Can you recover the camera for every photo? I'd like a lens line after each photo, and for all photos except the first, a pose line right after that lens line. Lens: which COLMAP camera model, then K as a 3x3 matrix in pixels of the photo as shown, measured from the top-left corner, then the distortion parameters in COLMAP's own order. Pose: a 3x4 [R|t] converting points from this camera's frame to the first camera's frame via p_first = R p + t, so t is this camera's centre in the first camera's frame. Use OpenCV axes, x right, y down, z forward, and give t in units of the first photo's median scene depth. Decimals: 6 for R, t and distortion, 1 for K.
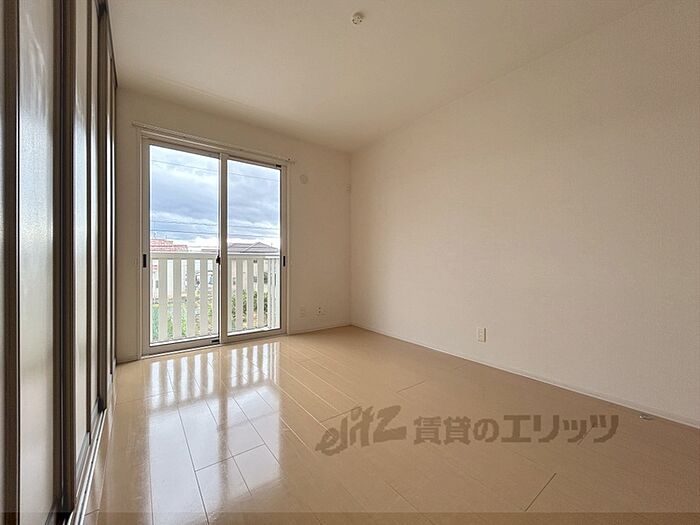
lens RADIAL K [[281.9, 0, 350.0], [0, 281.9, 262.5], [0, 0, 1]] dist [-0.000501, -0.000016]
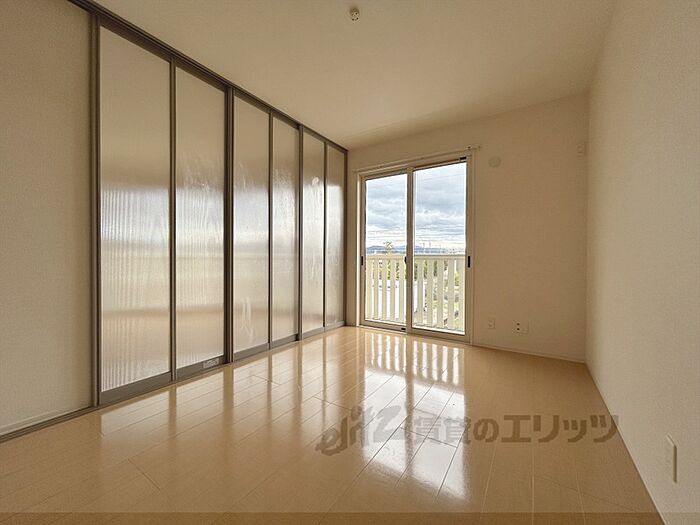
lens RADIAL K [[281.9, 0, 350.0], [0, 281.9, 262.5], [0, 0, 1]] dist [-0.000501, -0.000016]
pose [[0.342015, 0.010843, -0.939632, 0.539926], [-0.010319, 0.999916, 0.007782, -0.006431], [0.939638, 0.007035, 0.342099, 0.375324]]
